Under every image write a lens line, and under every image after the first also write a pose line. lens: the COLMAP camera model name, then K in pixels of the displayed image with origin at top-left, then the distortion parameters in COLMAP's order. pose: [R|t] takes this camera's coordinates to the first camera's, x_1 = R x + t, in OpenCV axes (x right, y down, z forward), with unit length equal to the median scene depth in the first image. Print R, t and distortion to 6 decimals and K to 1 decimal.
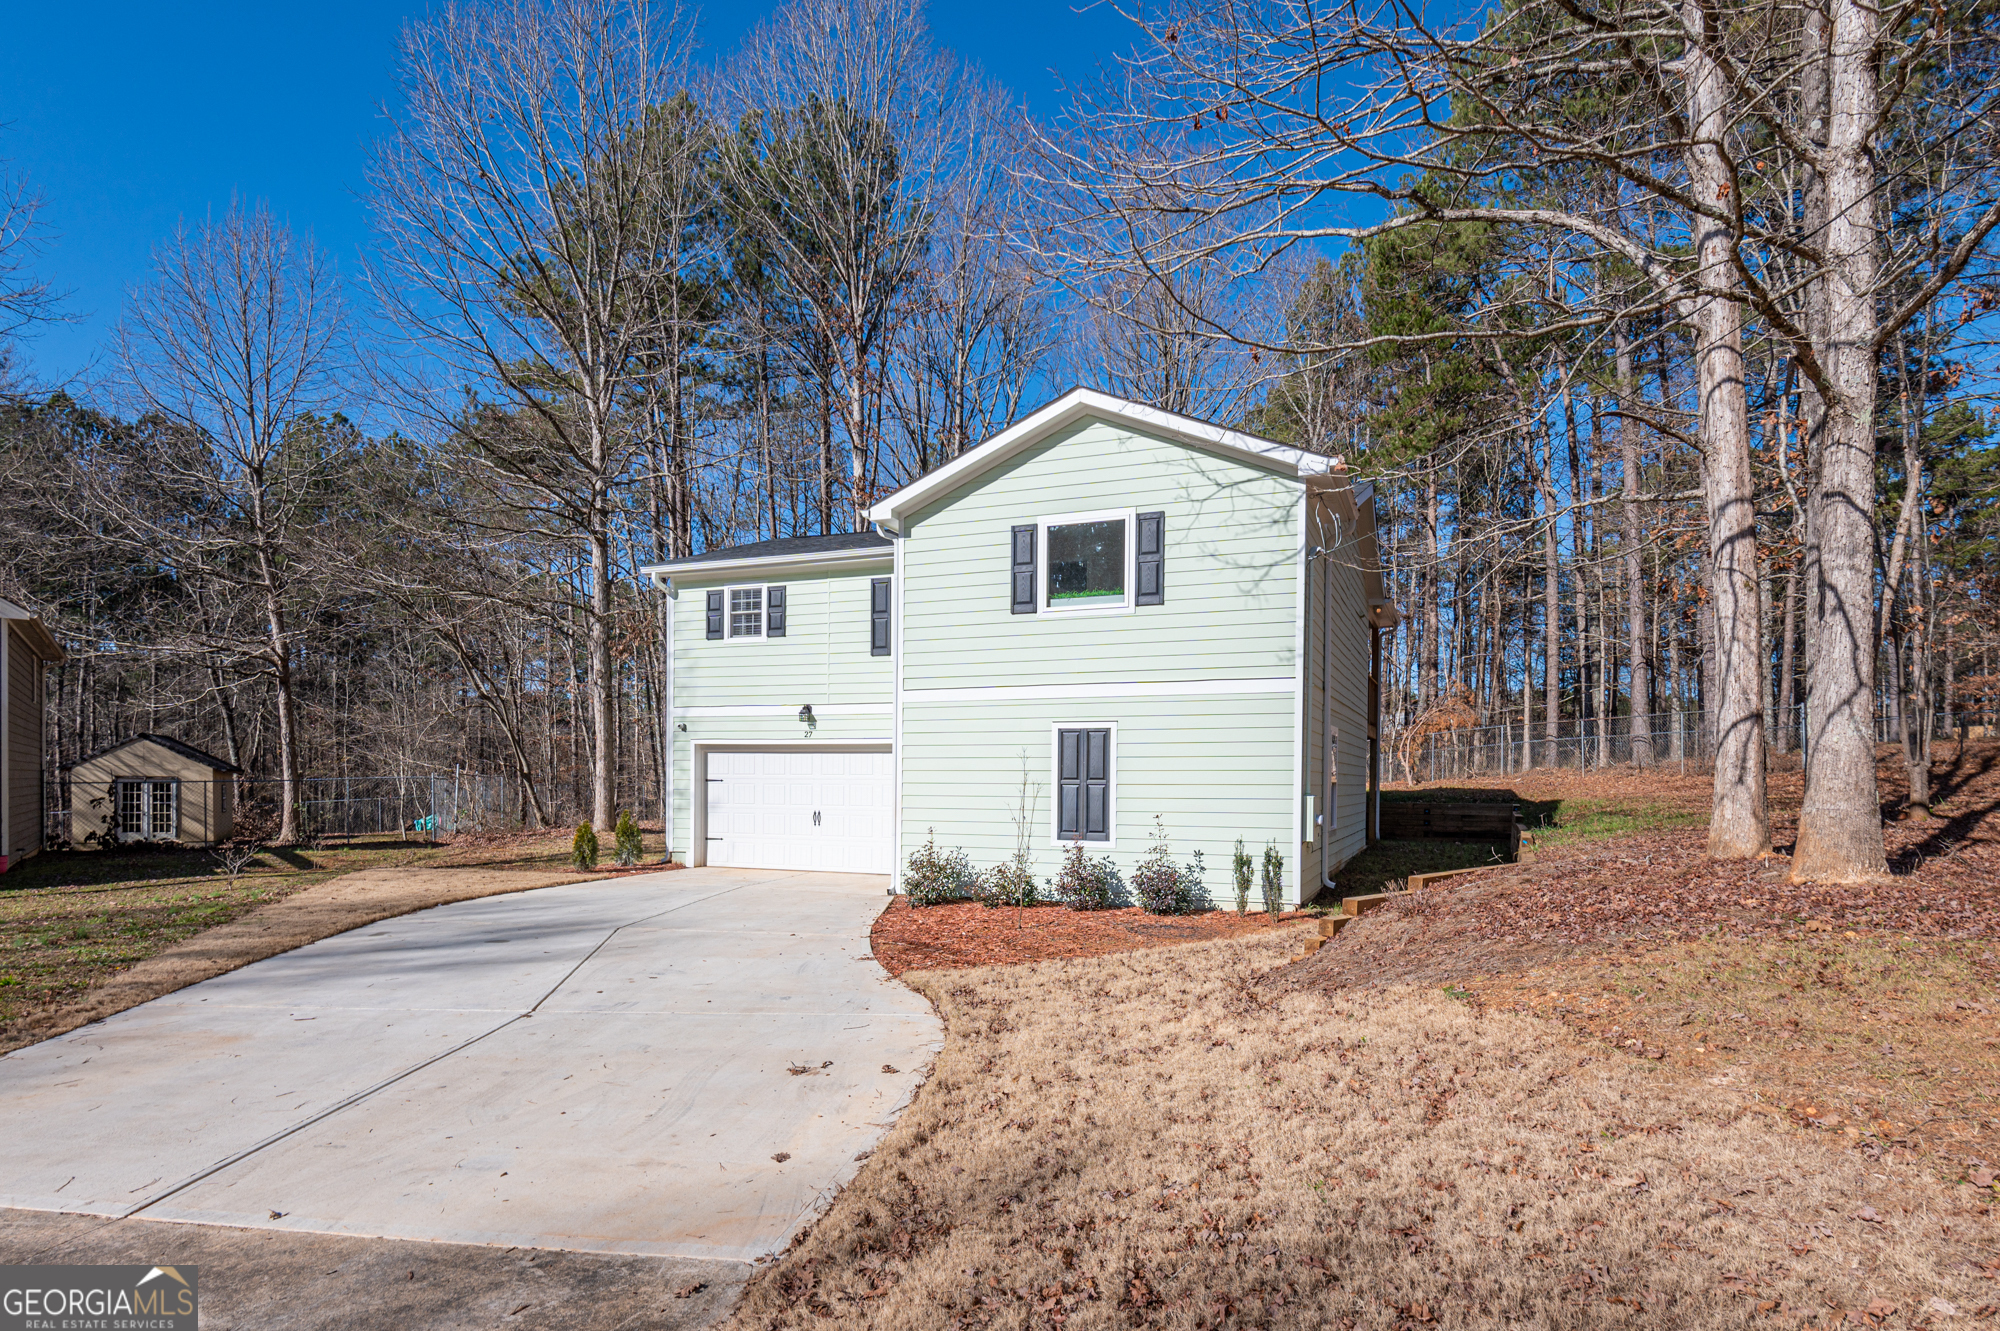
lens RADIAL K [[975.7, 0, 1000.3], [0, 975.7, 744.8], [0, 0, 1]] dist [0.000810, 0.000239]
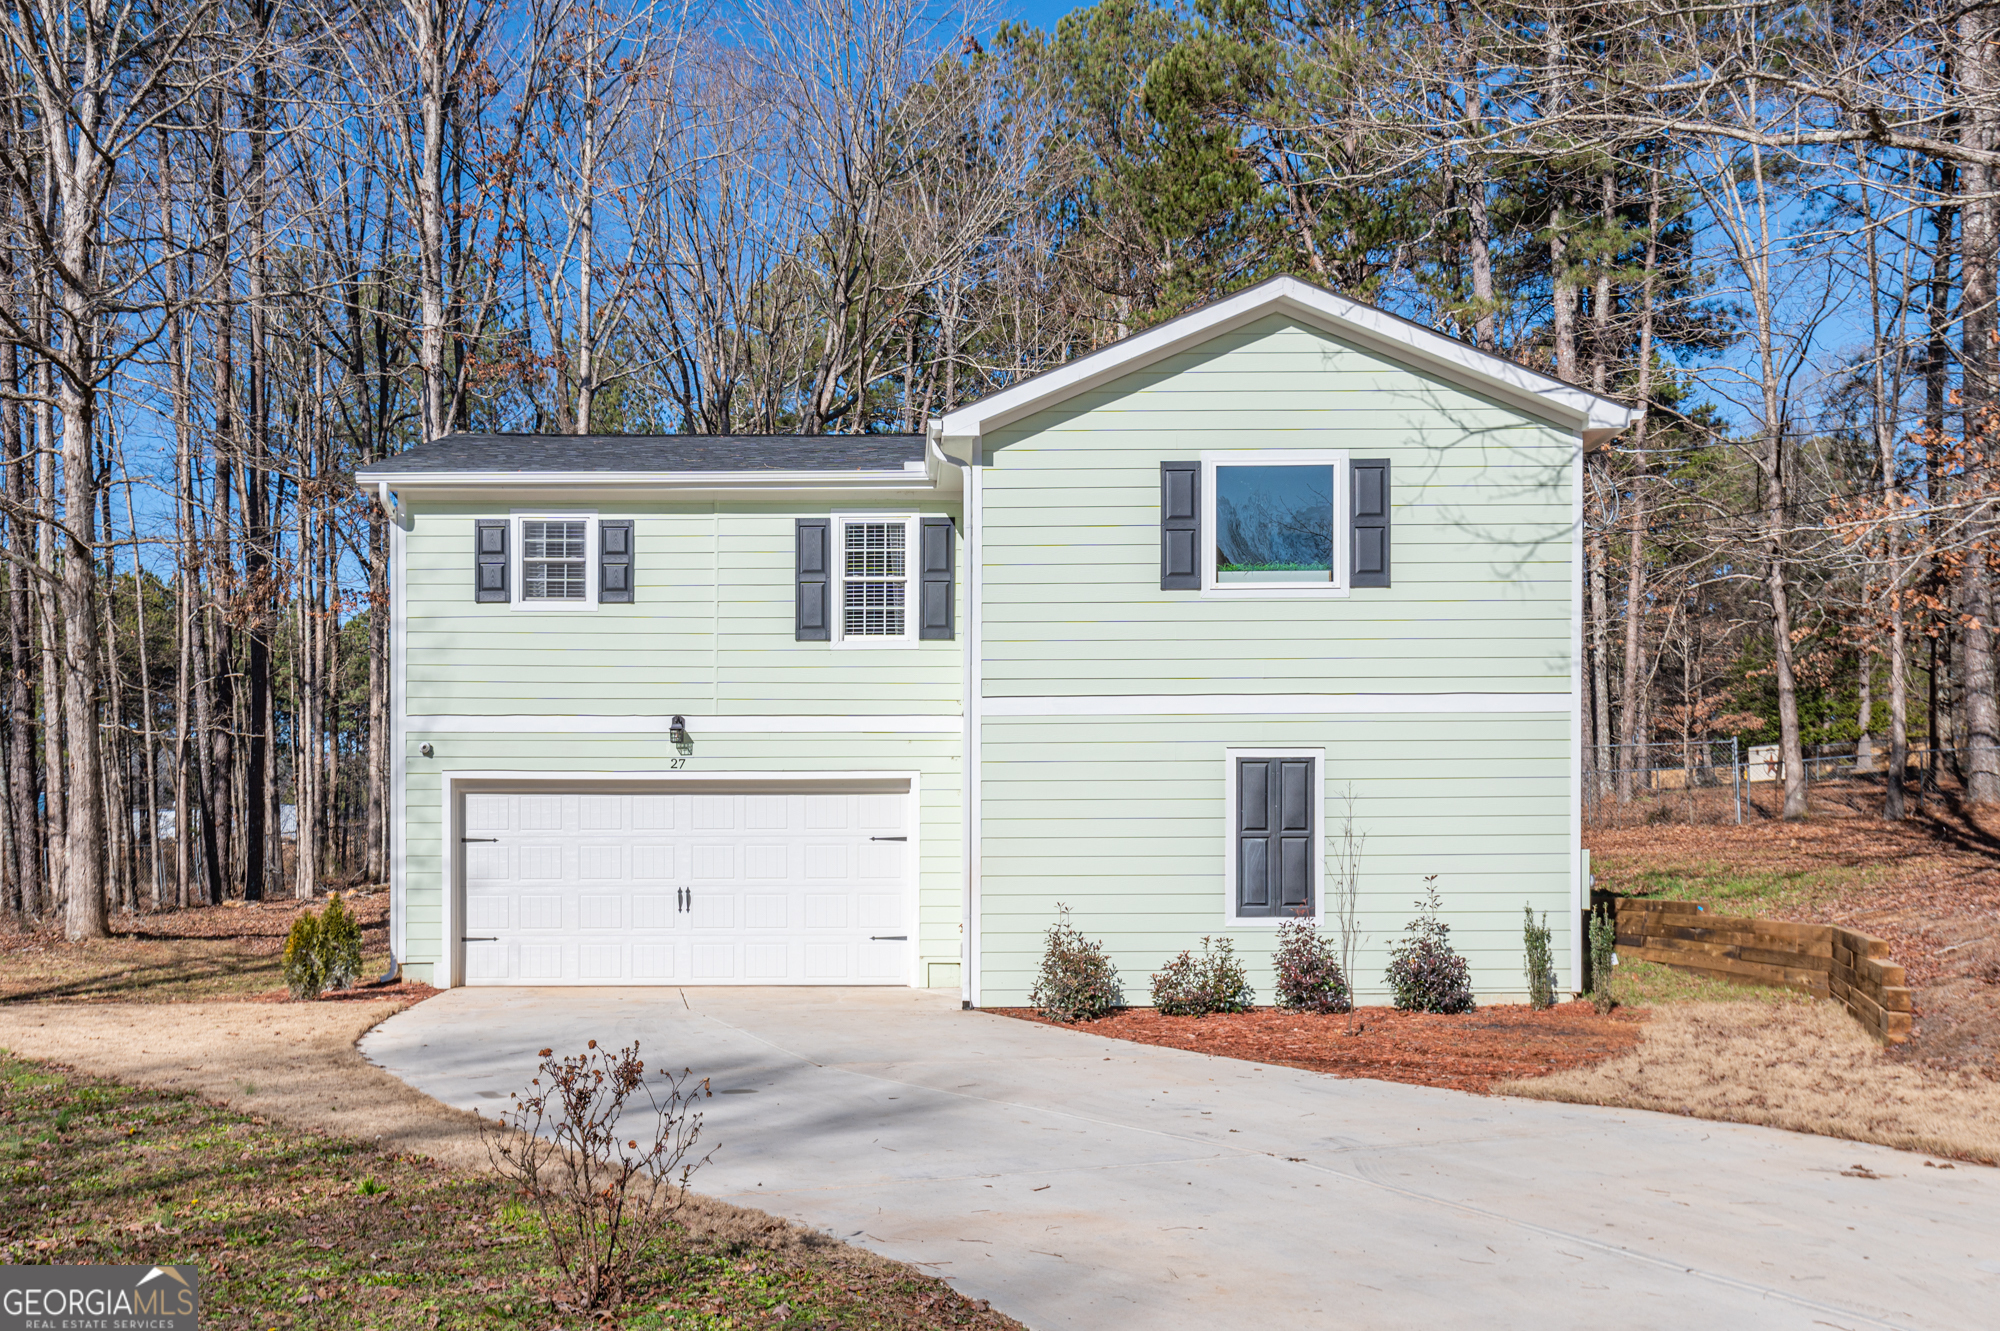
lens RADIAL K [[1558.2, 0, 1000.2], [0, 1558.2, 761.9], [0, 0, 1]] dist [-0.000264, 0.007453]
pose [[0.944230, 0.009576, 0.329149, -0.457819], [-0.004014, 0.999837, -0.017575, 0.006513], [-0.329264, 0.015274, 0.944115, 0.007320]]
